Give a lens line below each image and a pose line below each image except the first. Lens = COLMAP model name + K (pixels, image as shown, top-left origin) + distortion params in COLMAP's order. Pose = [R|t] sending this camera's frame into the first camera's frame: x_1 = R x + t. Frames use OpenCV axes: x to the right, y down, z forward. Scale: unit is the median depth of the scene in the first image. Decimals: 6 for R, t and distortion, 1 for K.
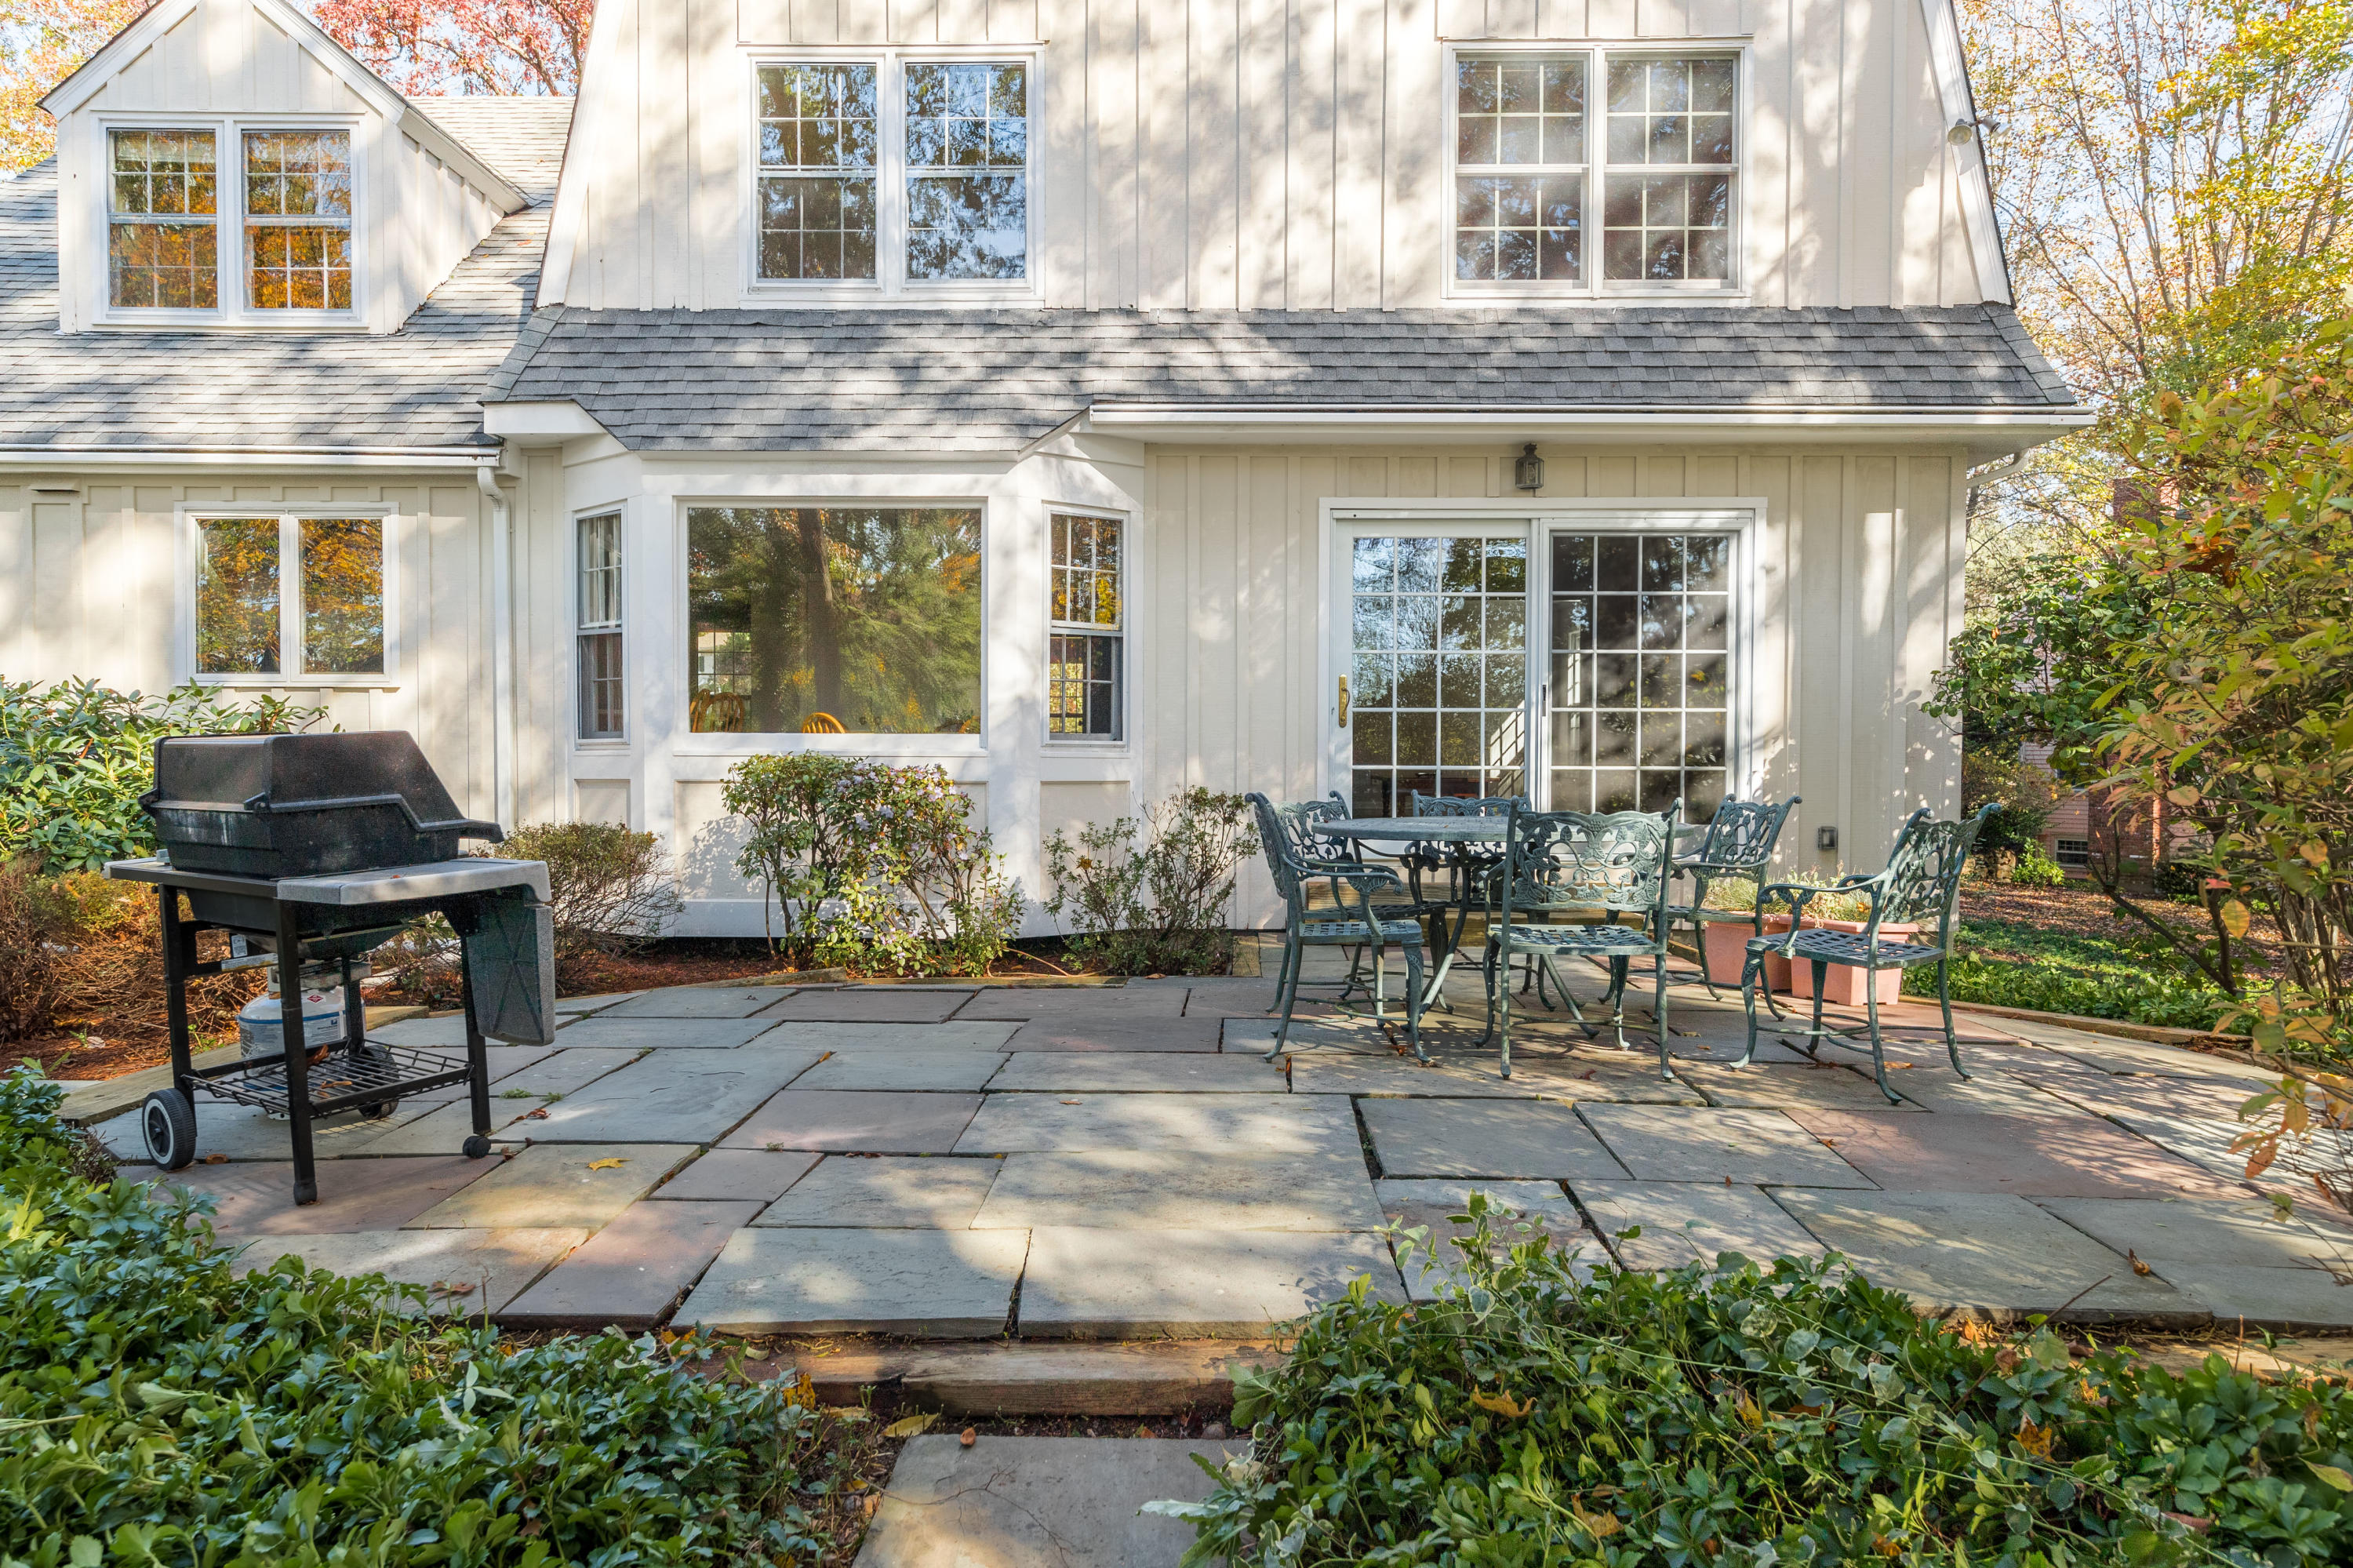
lens RADIAL K [[1527.9, 0, 1178.1], [0, 1527.9, 782.3], [0, 0, 1]] dist [0.002369, -0.001059]
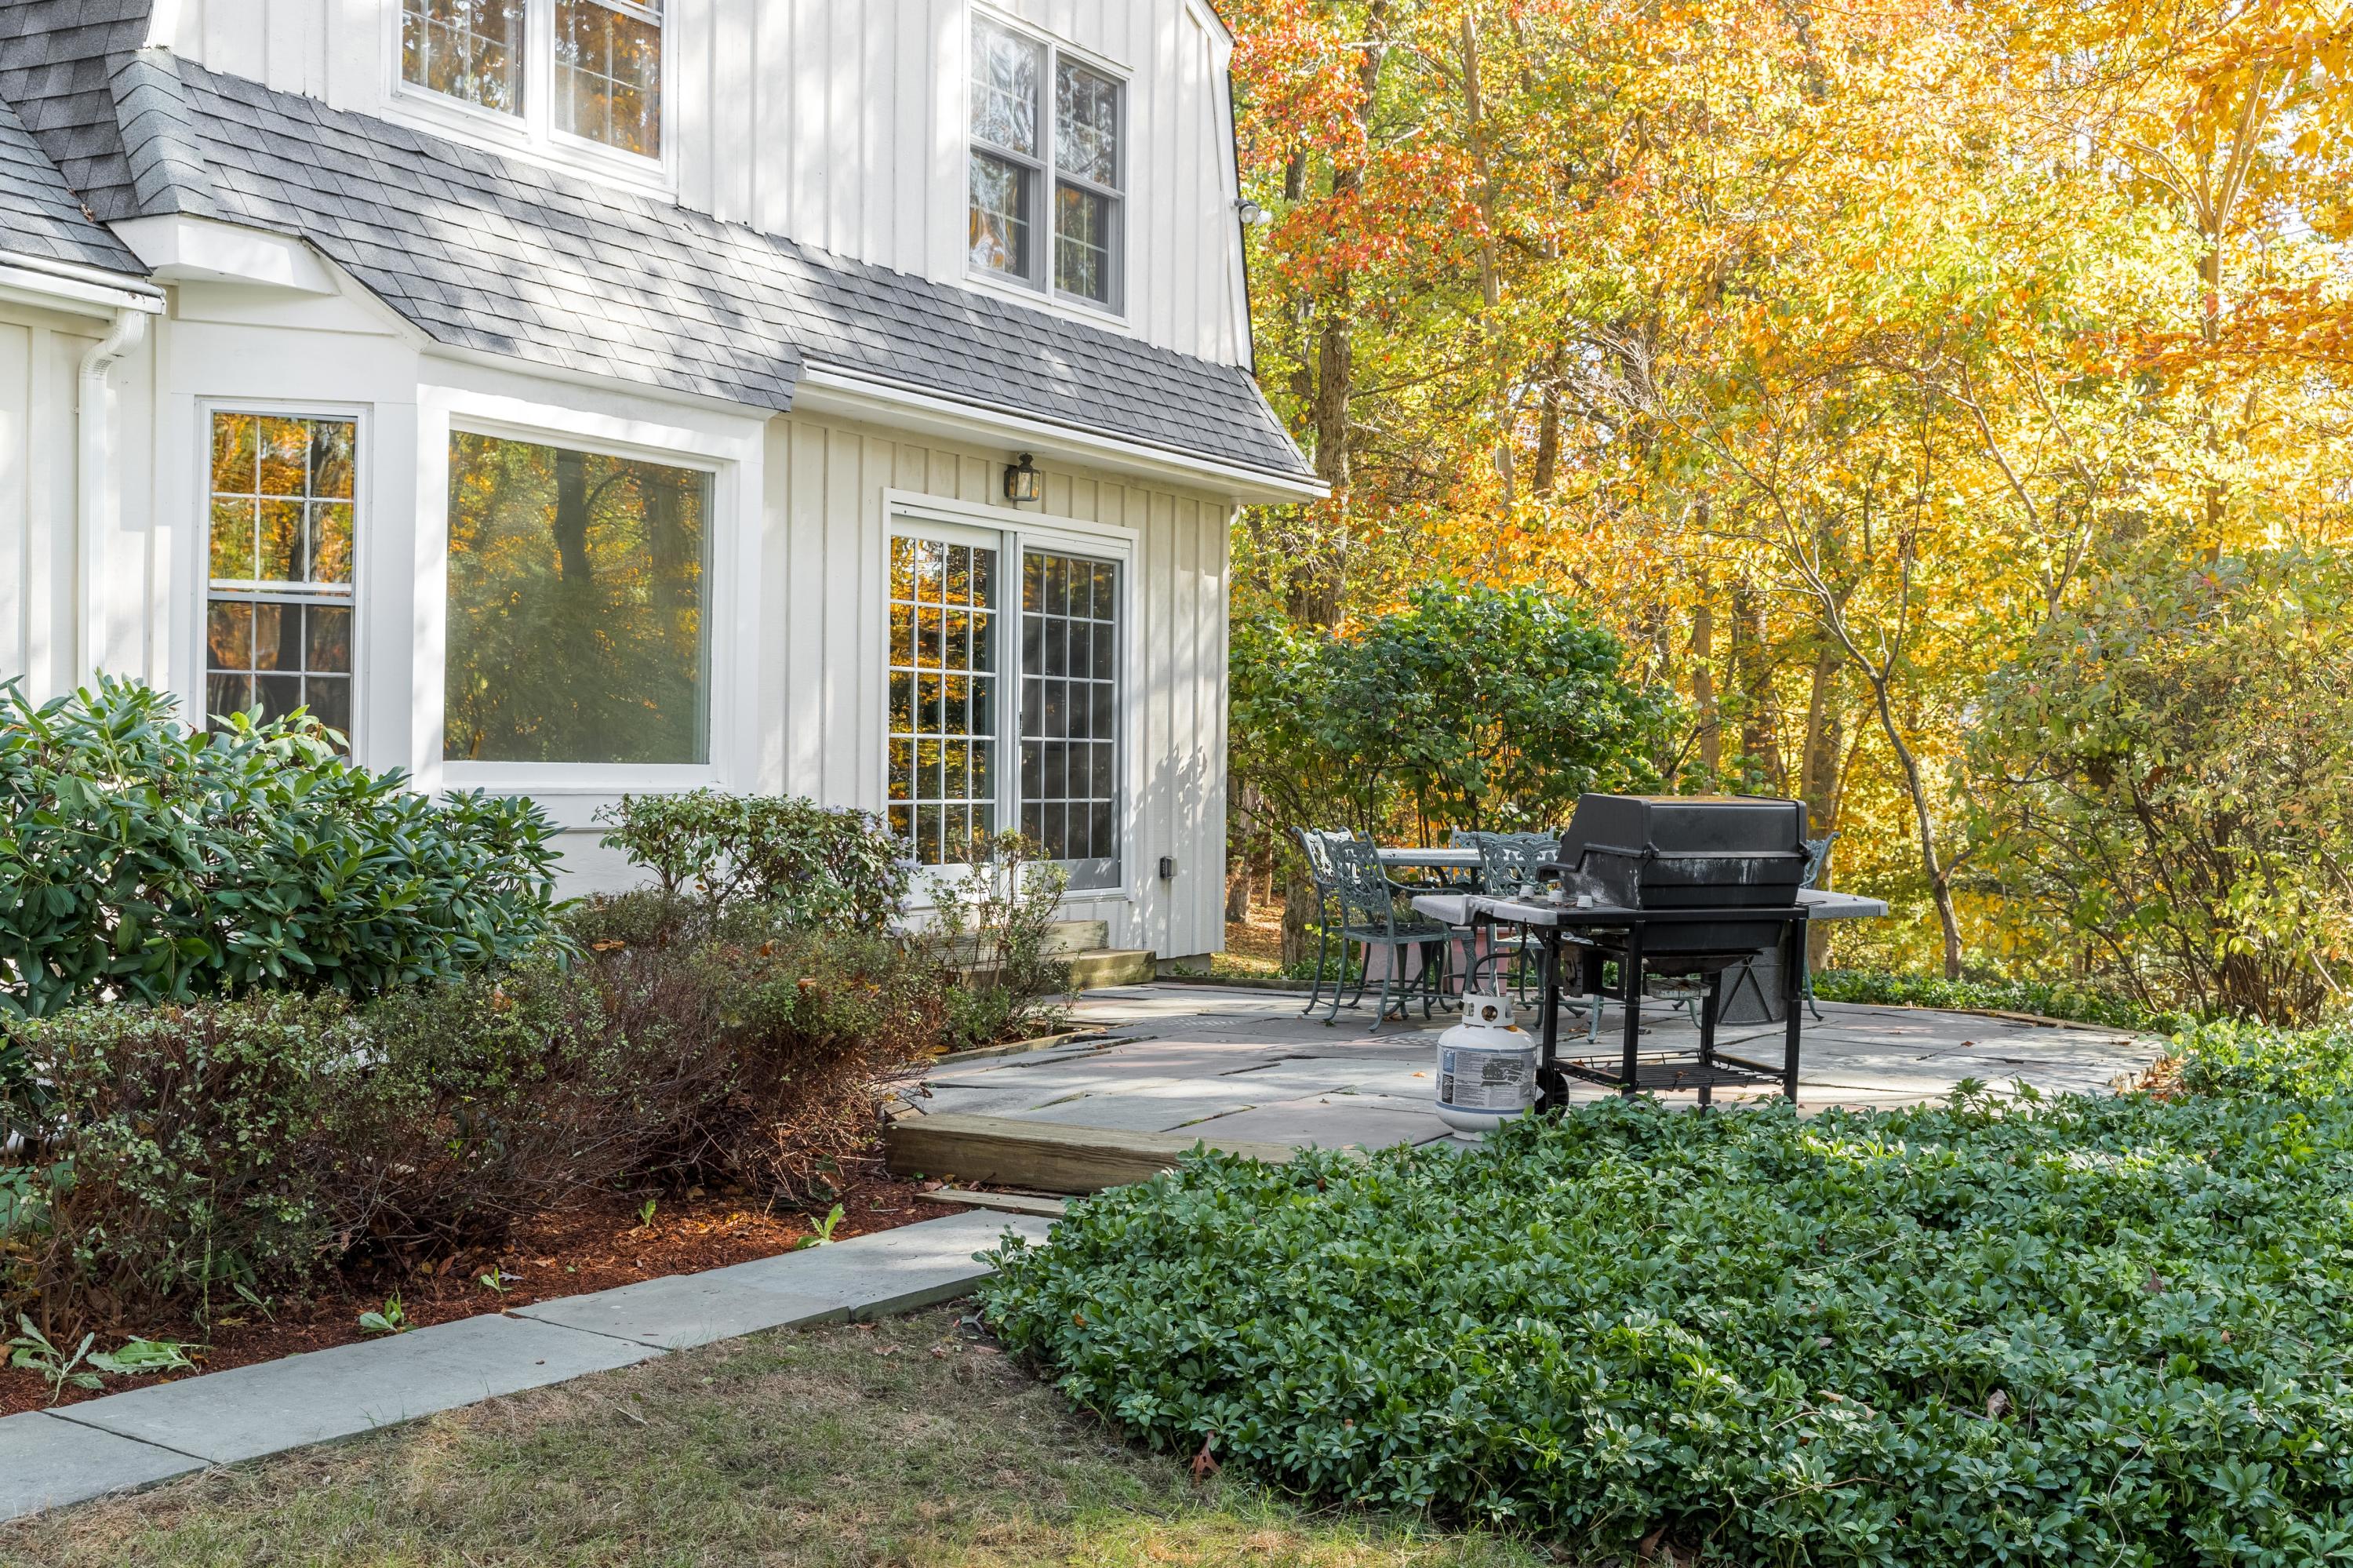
lens RADIAL K [[2724.8, 0, 1174.5], [0, 2724.8, 790.3], [0, 0, 1]] dist [0.018790, 0.000000]
pose [[0.463635, -0.005602, 0.886008, -1.187134], [0.006130, 0.999976, 0.003115, -0.019977], [-0.886005, 0.003987, 0.463659, 0.146061]]
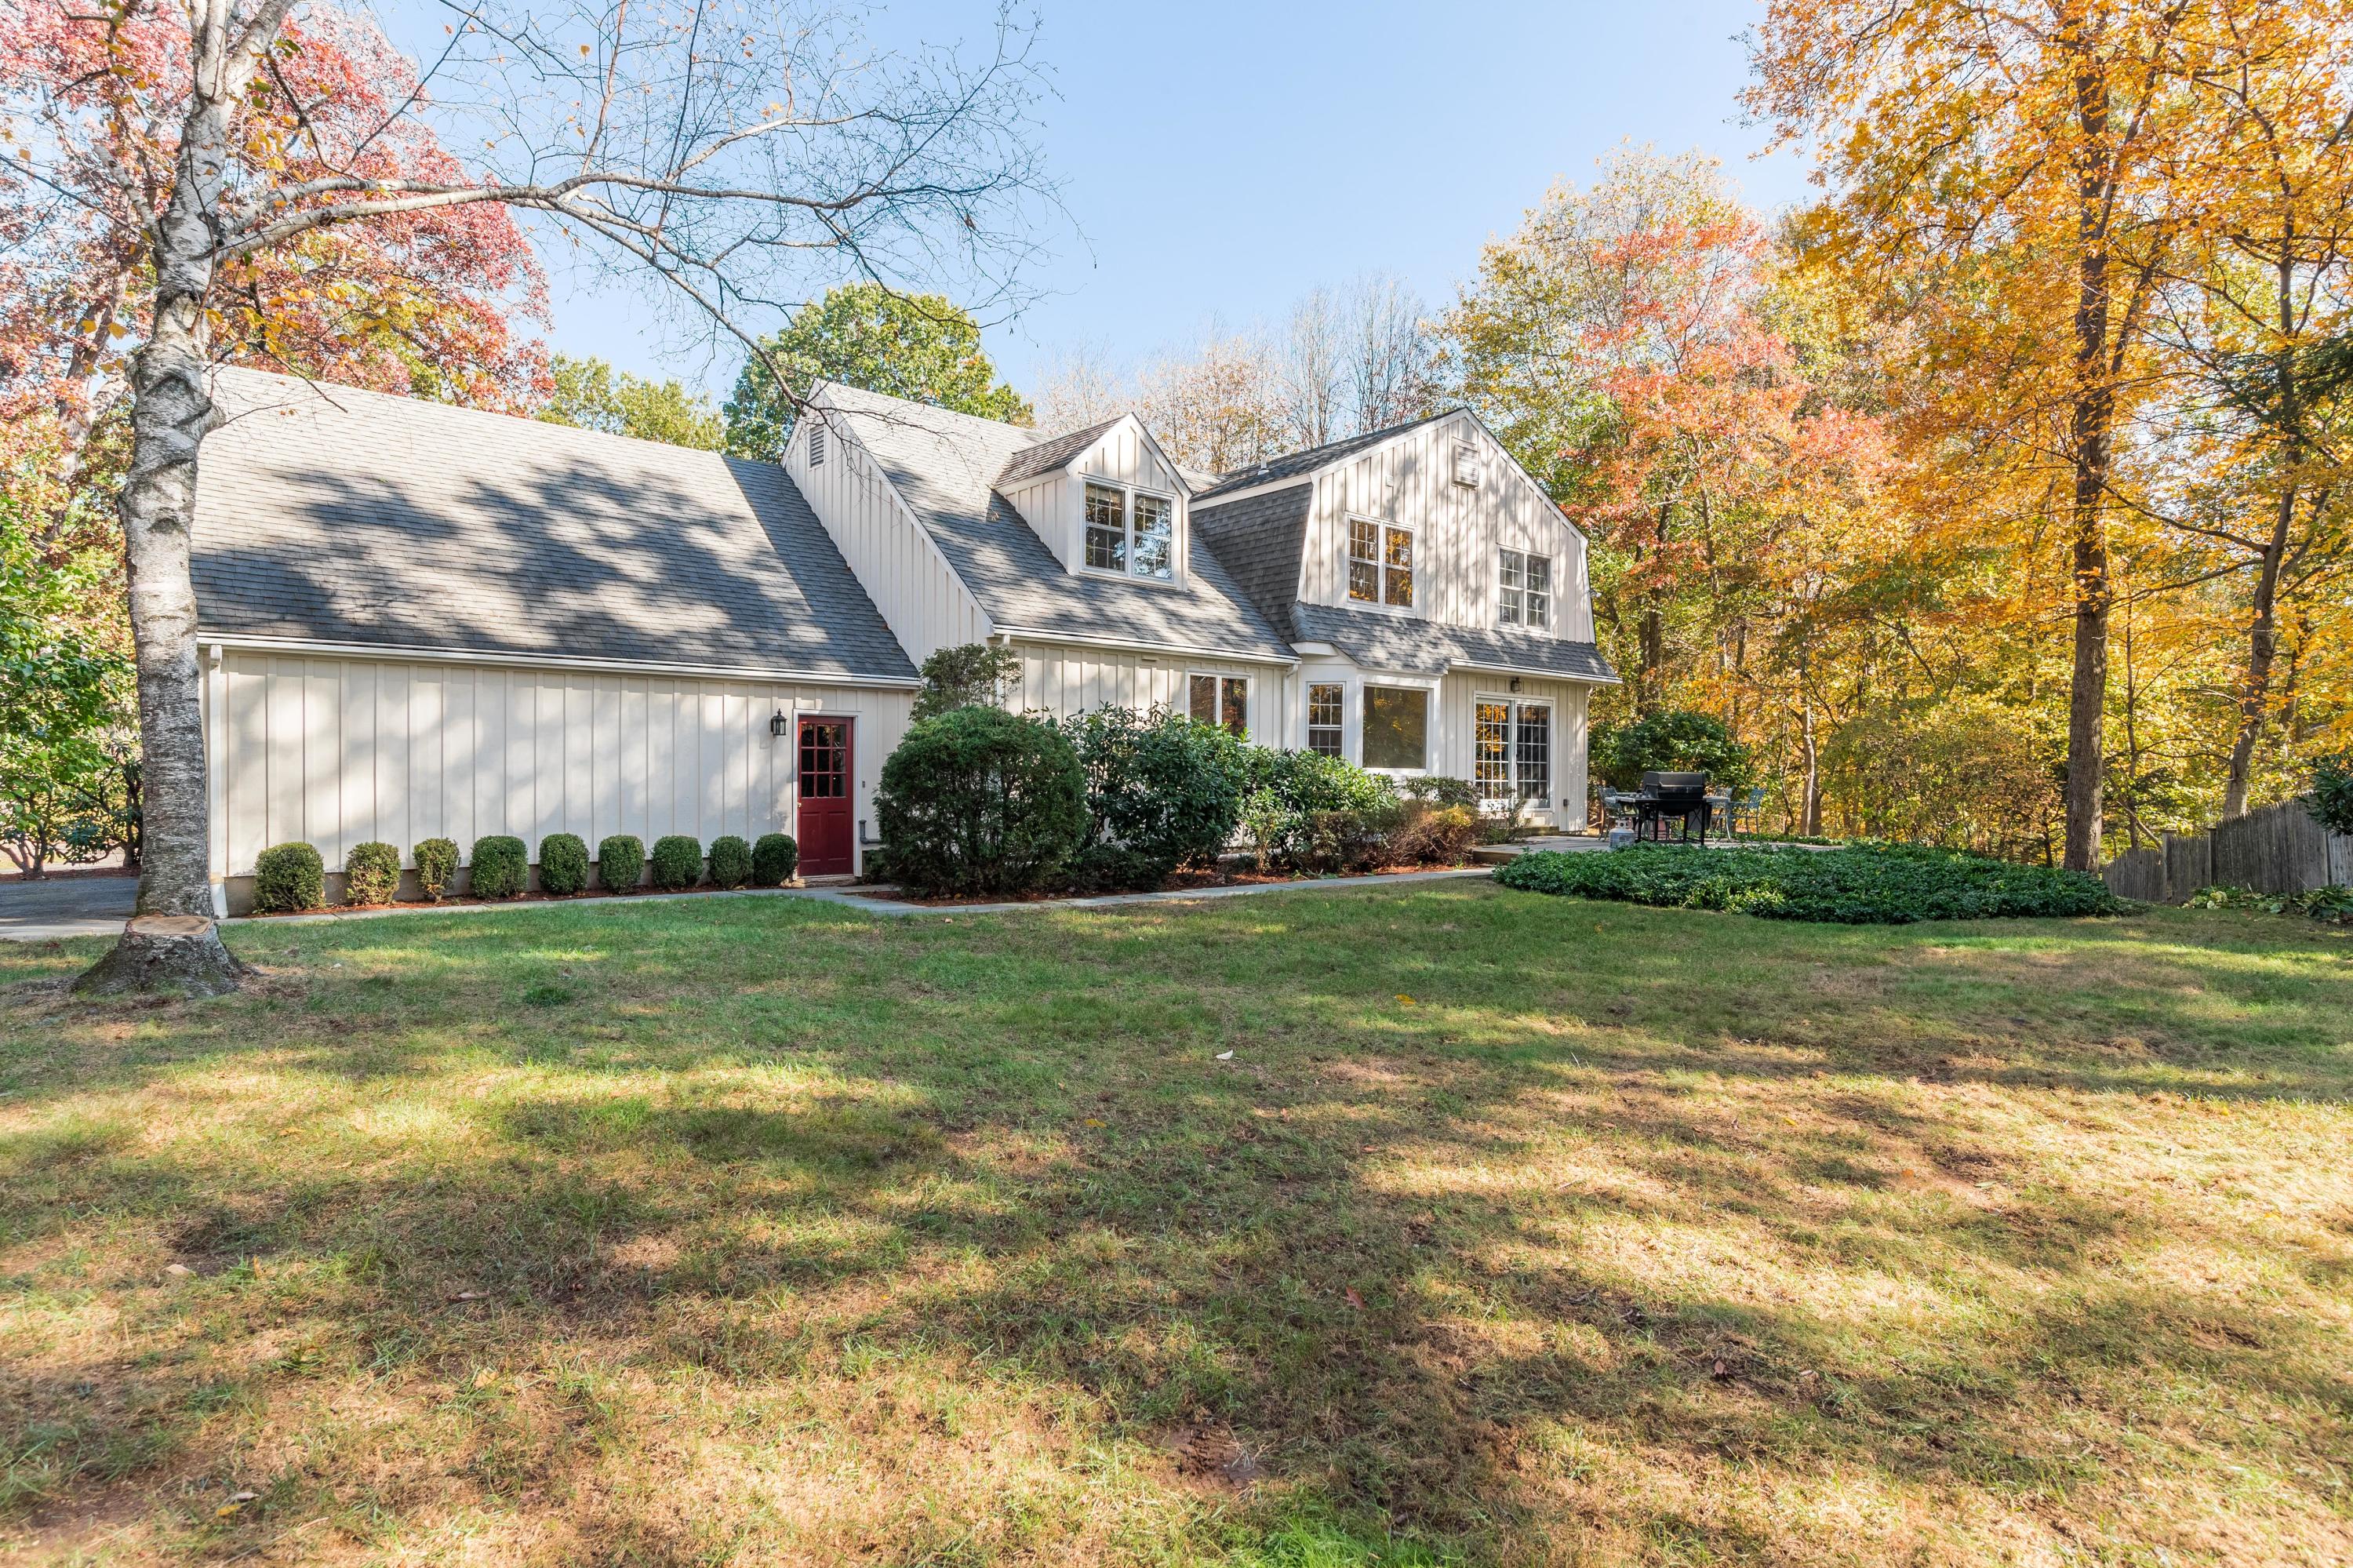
lens RADIAL K [[1270.8, 0, 1178.2], [0, 1270.8, 776.5], [0, 0, 1]] dist [0.002696, 0.001664]
pose [[0.733502, 0.002197, 0.679683, -2.016178], [0.010576, 0.999837, -0.014646, 0.012157], [-0.679605, 0.017931, 0.733359, -0.425282]]
